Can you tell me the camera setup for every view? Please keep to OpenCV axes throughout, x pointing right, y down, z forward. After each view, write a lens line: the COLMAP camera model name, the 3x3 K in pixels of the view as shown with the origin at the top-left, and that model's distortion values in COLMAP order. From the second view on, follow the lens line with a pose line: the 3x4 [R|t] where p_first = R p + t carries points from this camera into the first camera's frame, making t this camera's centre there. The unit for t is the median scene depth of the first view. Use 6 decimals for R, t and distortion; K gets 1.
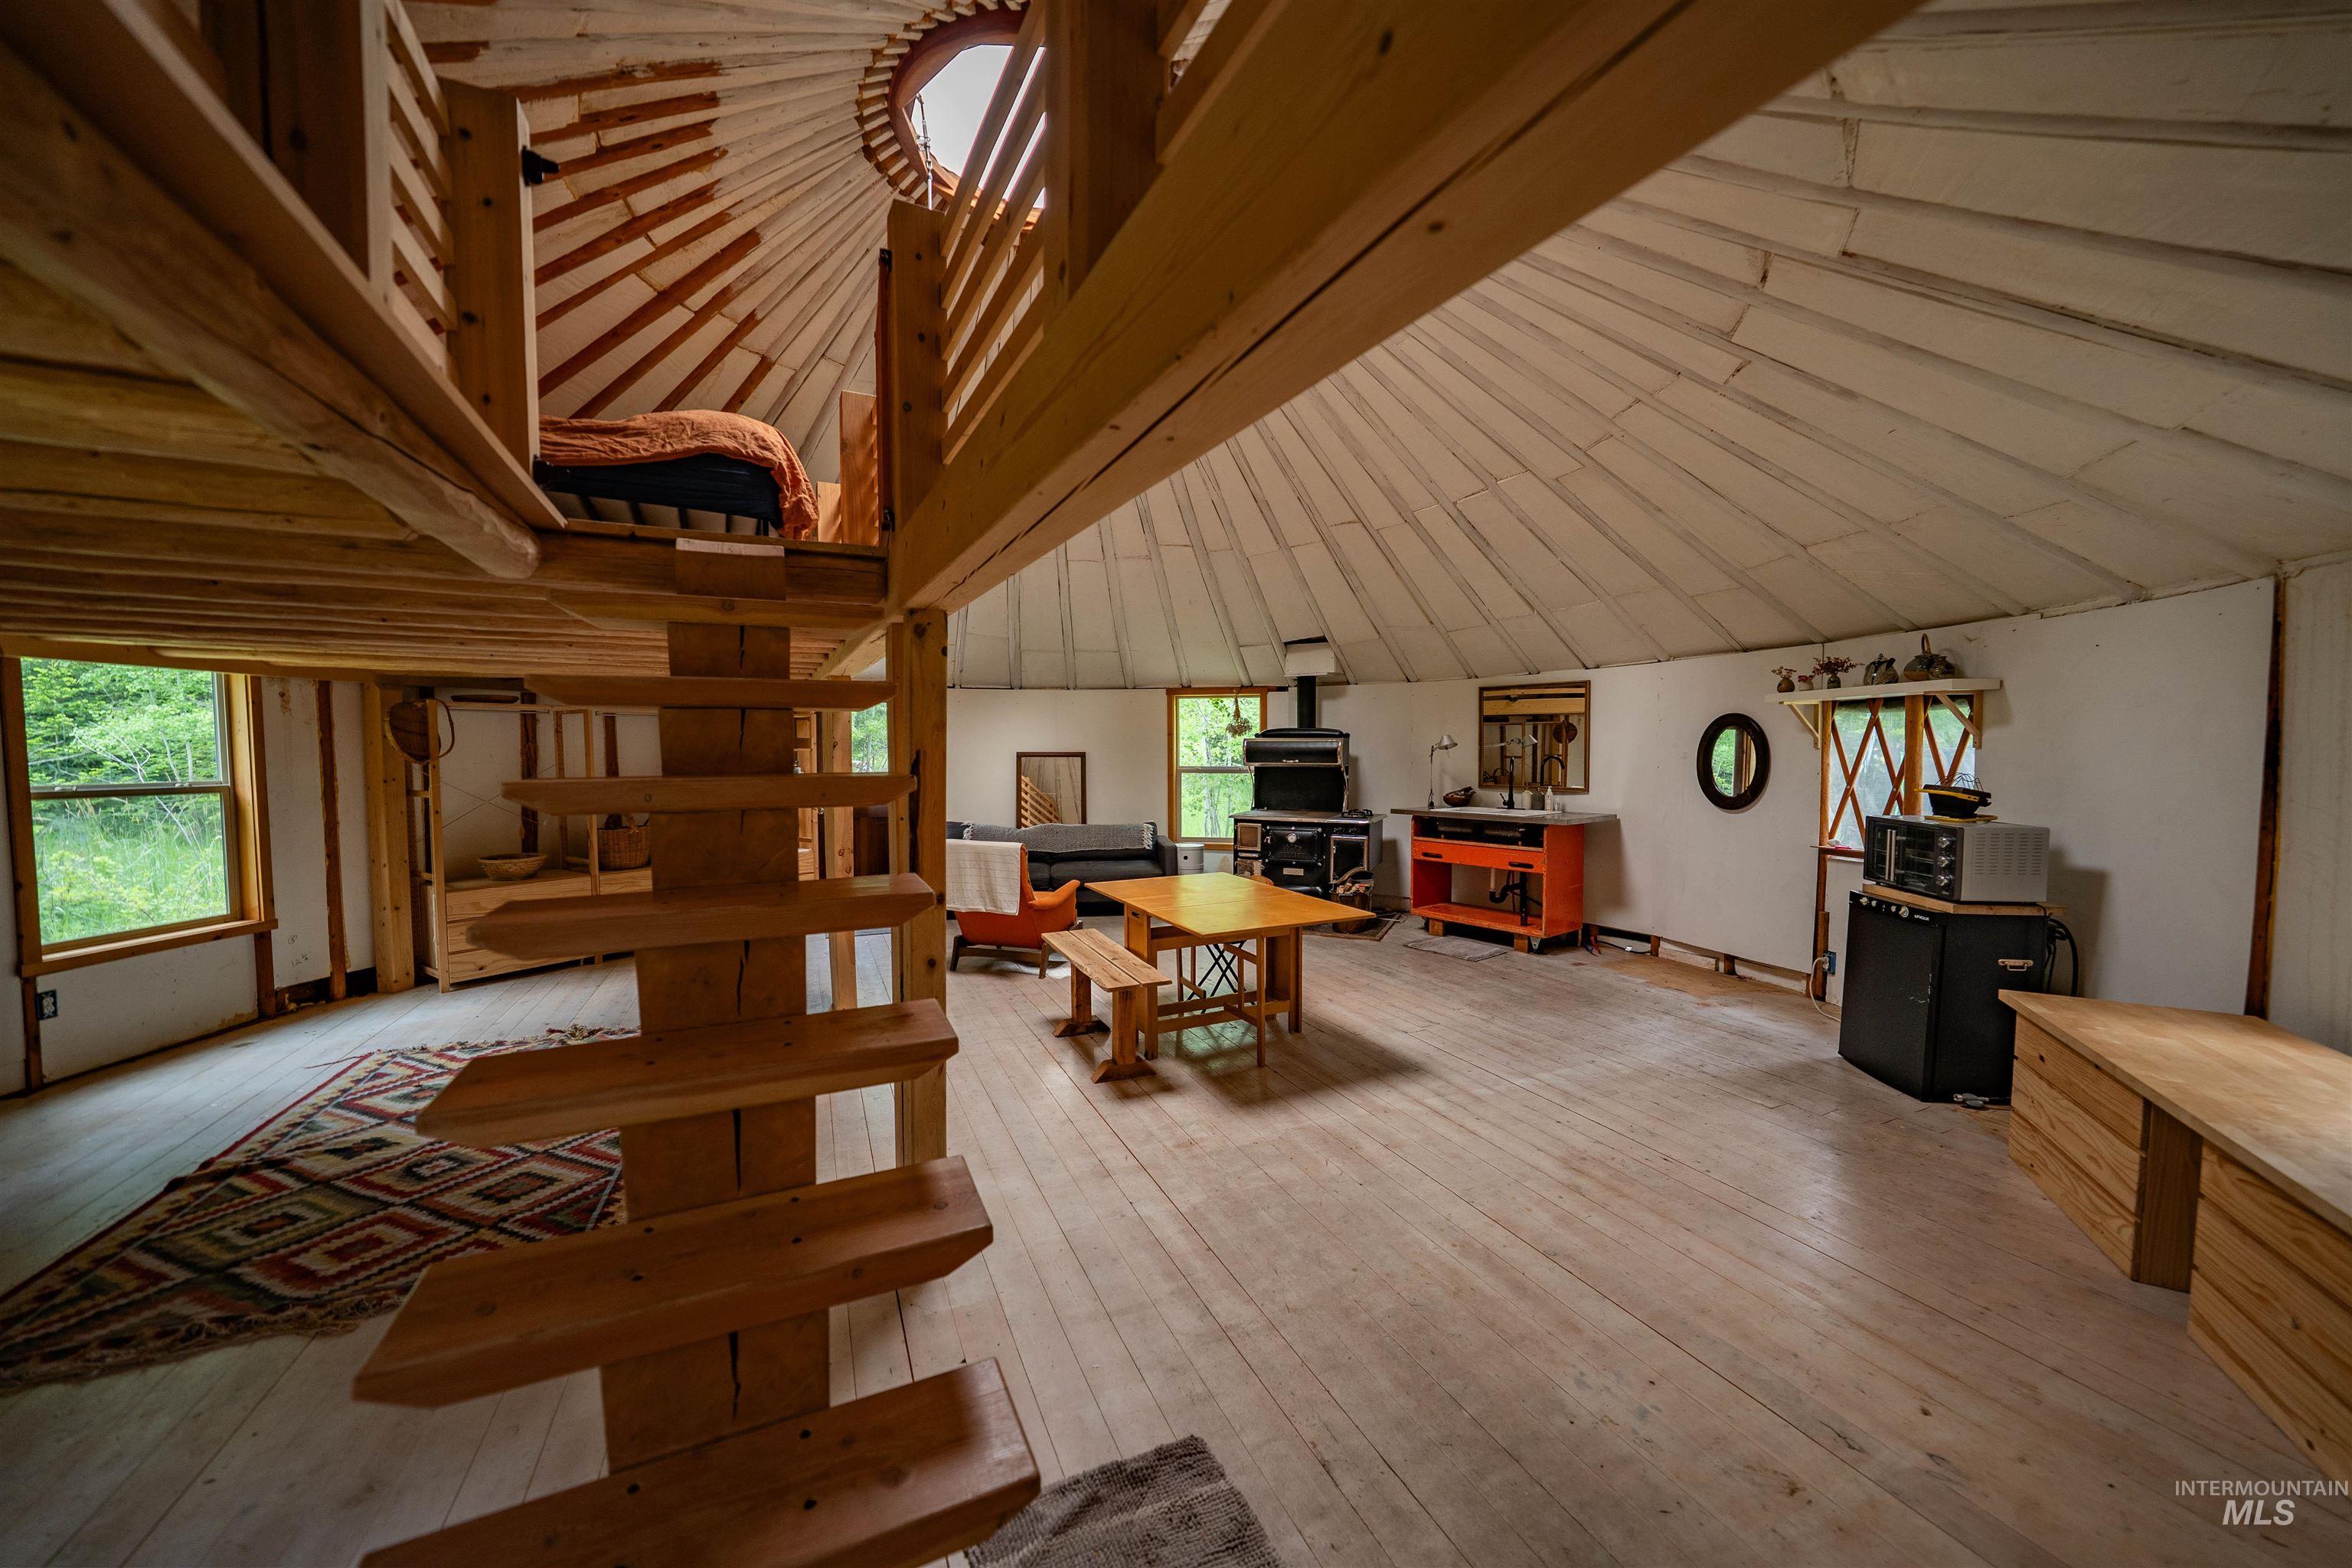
lens RADIAL K [[839.4, 0, 1126.2], [0, 839.4, 781.1], [0, 0, 1]] dist [-0.017007, 0.000181]
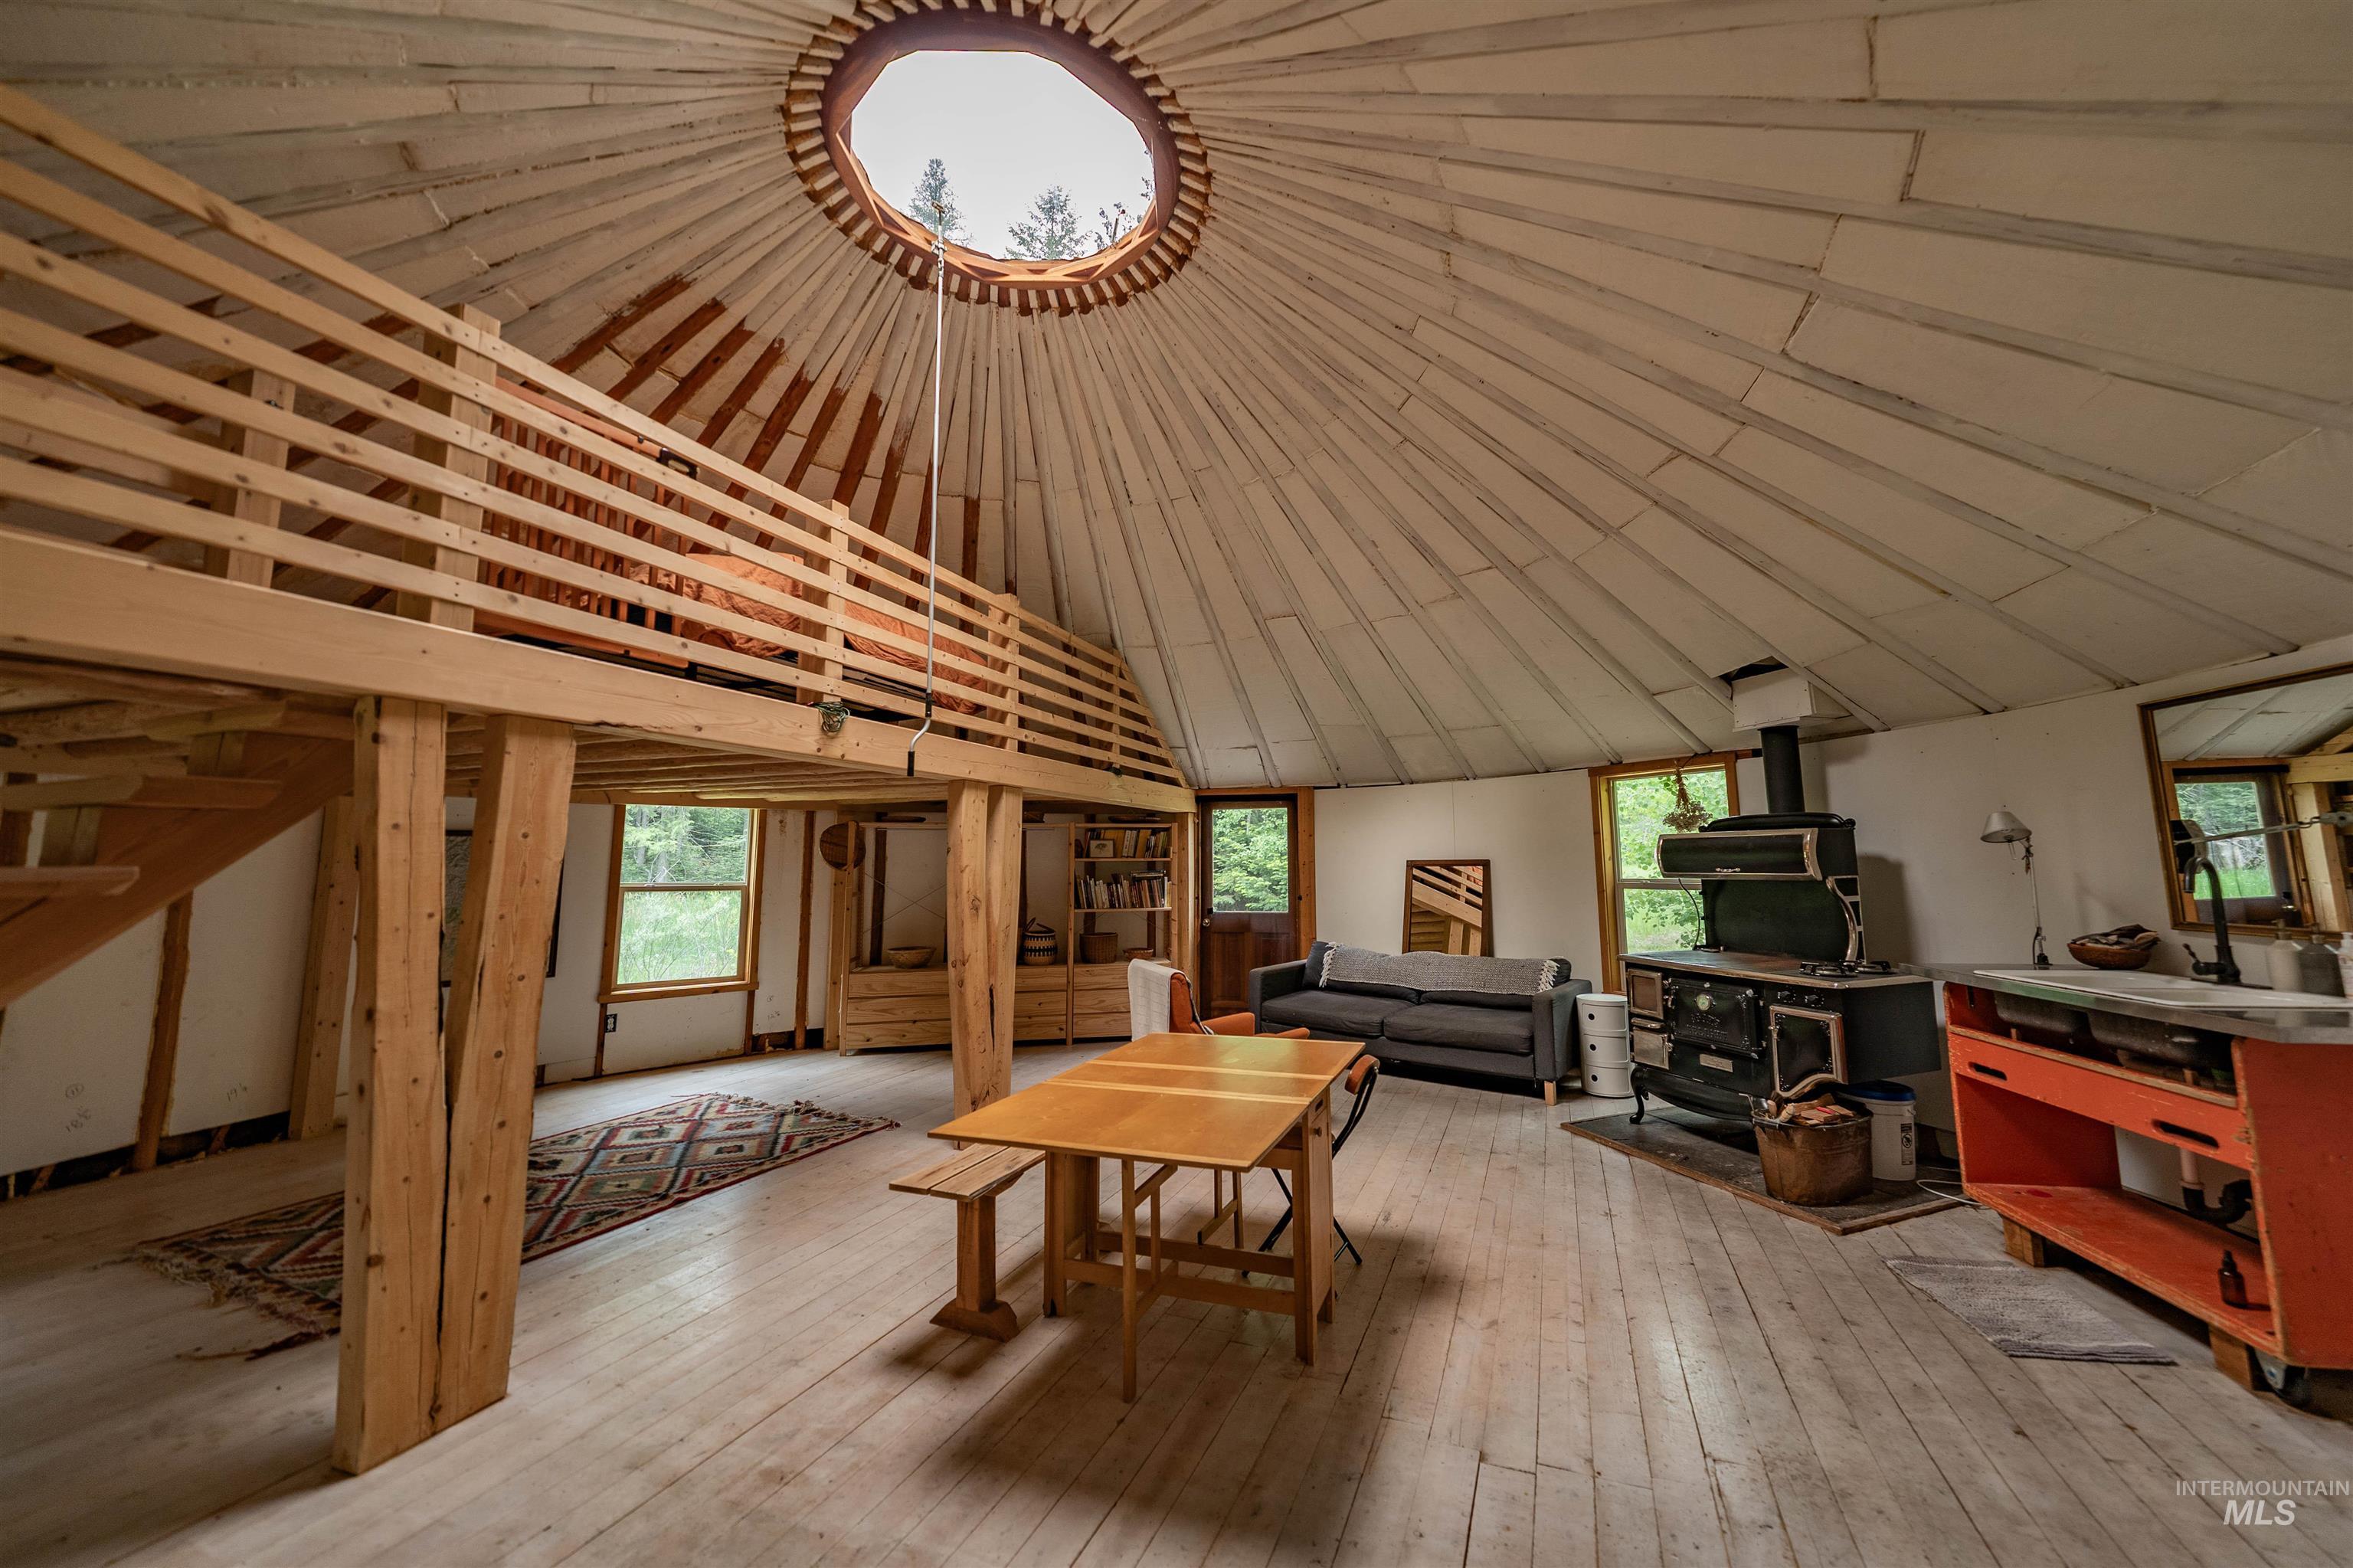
lens RADIAL K [[834.9, 0, 1206.3], [0, 834.9, 757.2], [0, 0, 1]] dist [-0.012822, 0.003235]
pose [[0.724122, -0.093220, -0.683343, 0.575632], [-0.021487, 0.987293, -0.157454, -0.002757], [0.689337, 0.128699, 0.712917, 0.532186]]
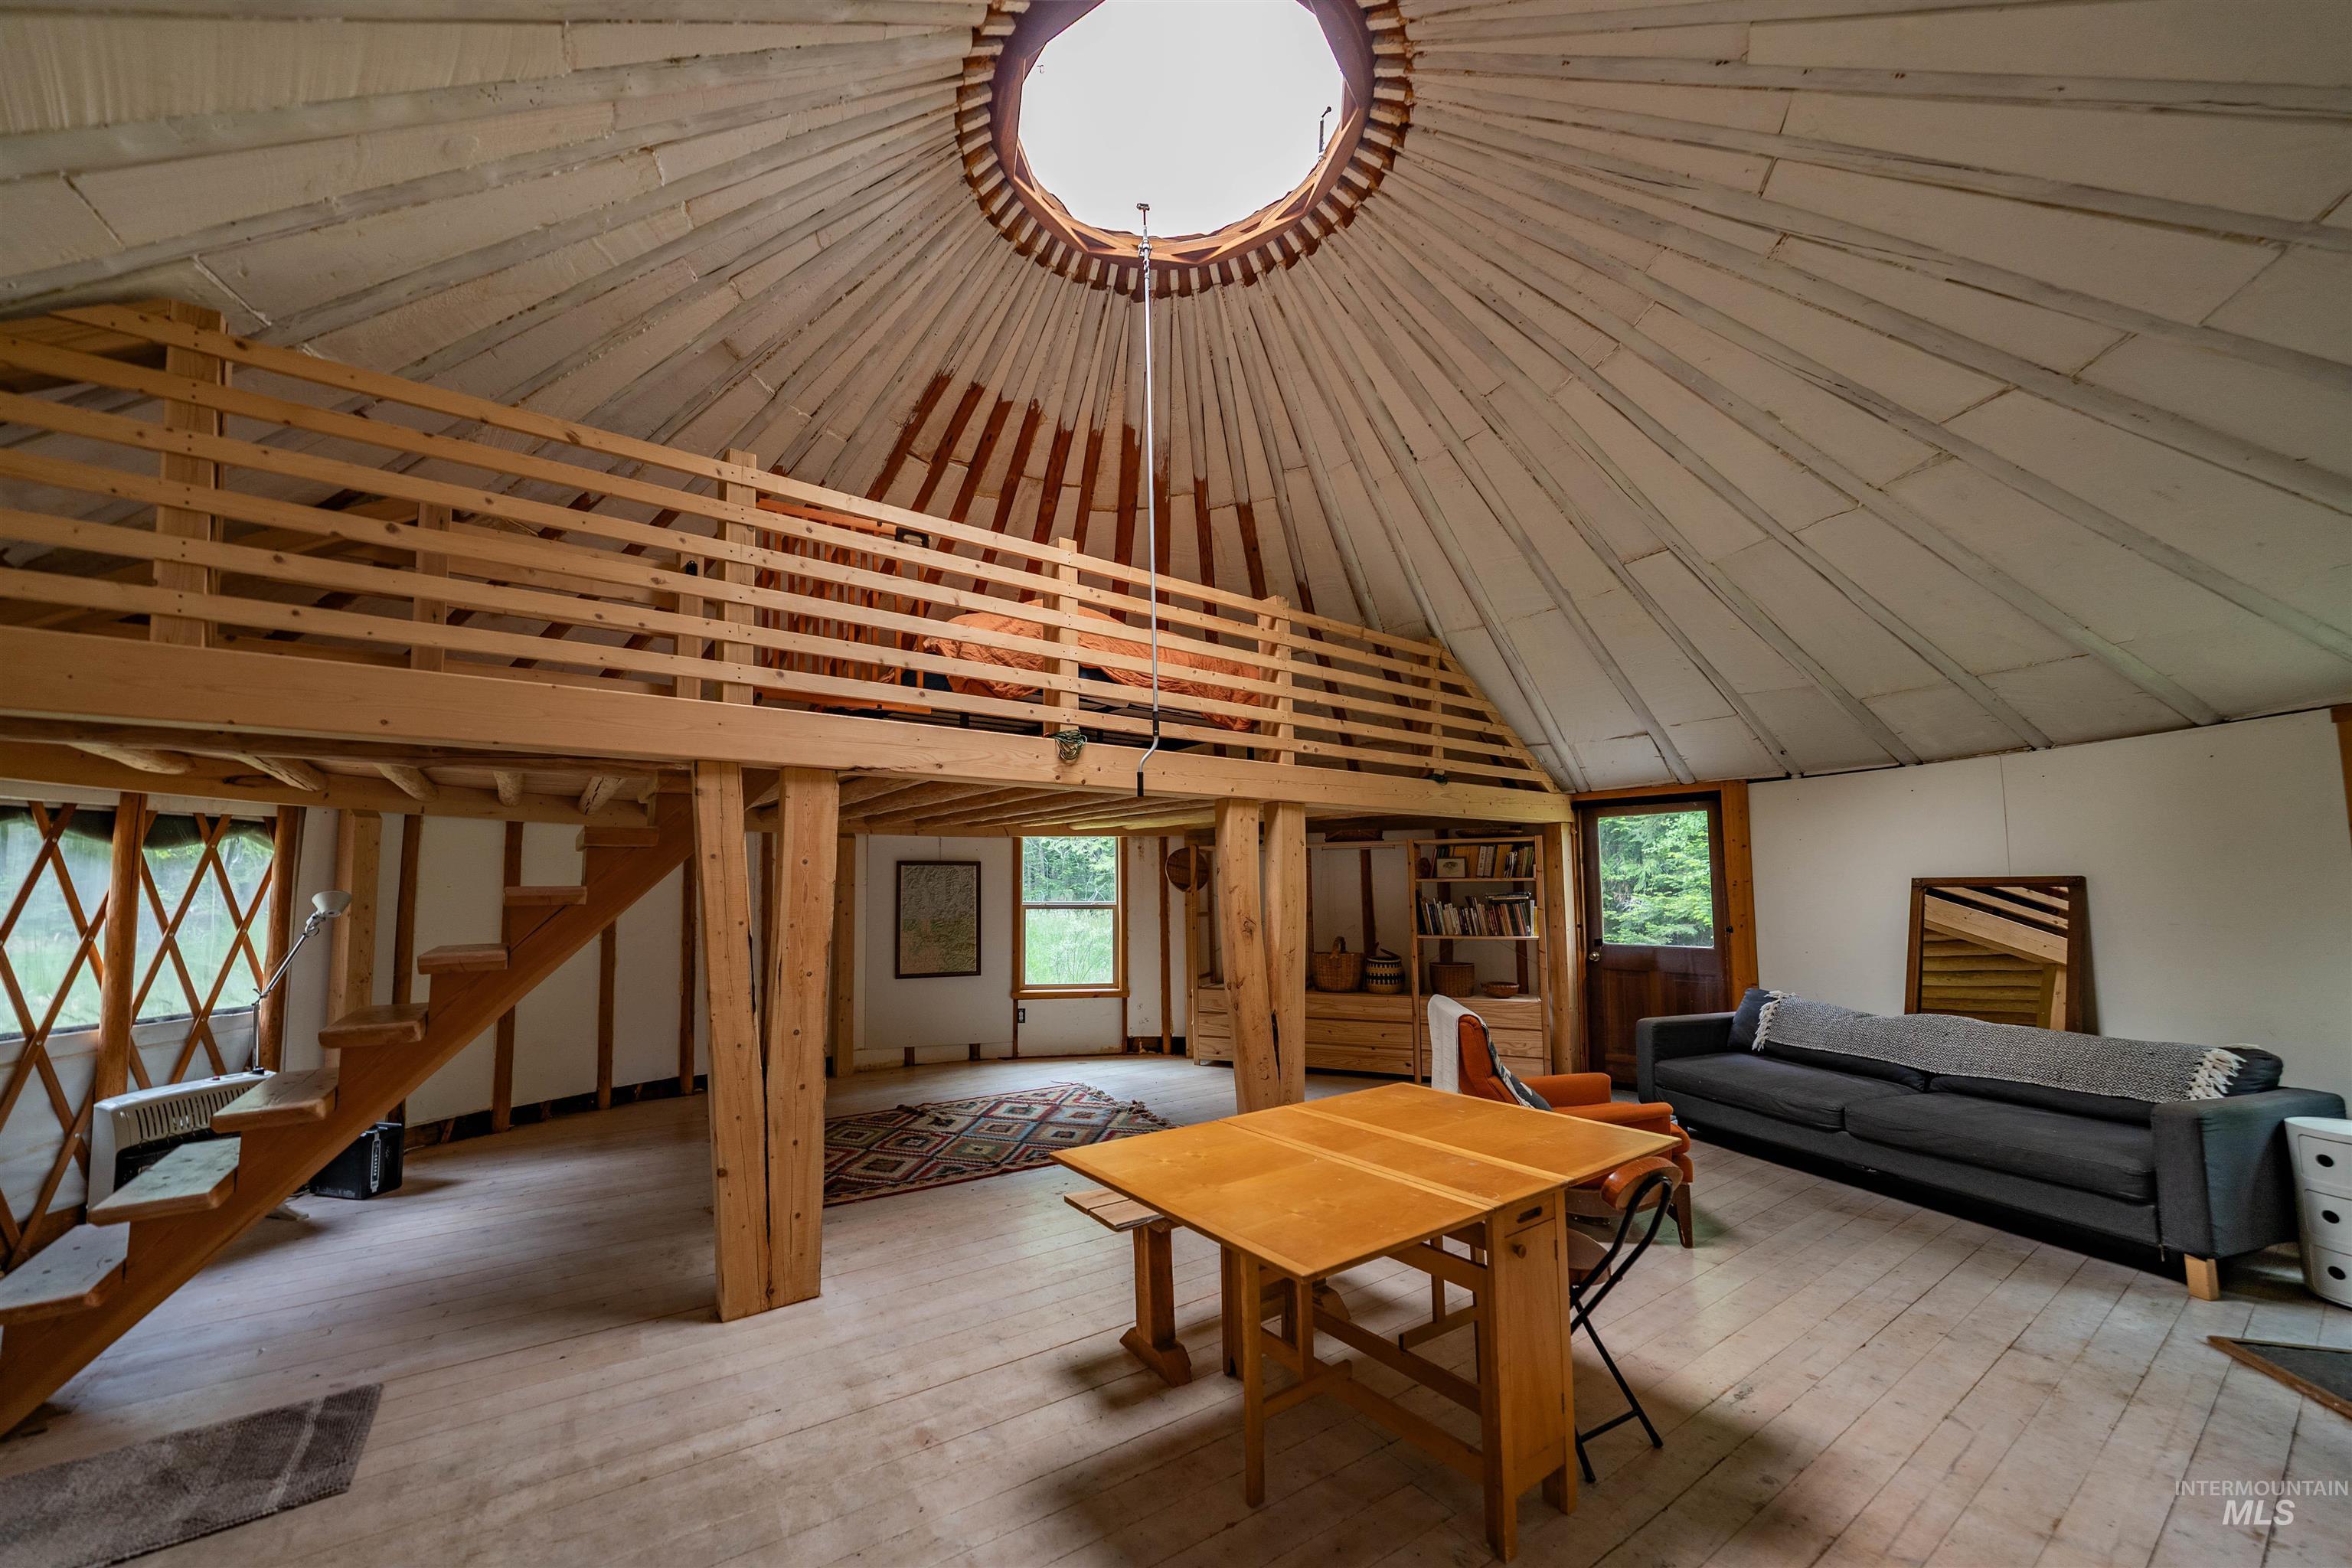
lens RADIAL K [[833.1, 0, 1111.7], [0, 833.1, 824.6], [0, 0, 1]] dist [-0.012069, 0.002531]
pose [[0.188864, -0.079243, -0.978801, 0.596684], [-0.034095, 0.995609, -0.087183, -0.007734], [0.981411, 0.049838, 0.185332, 0.744230]]
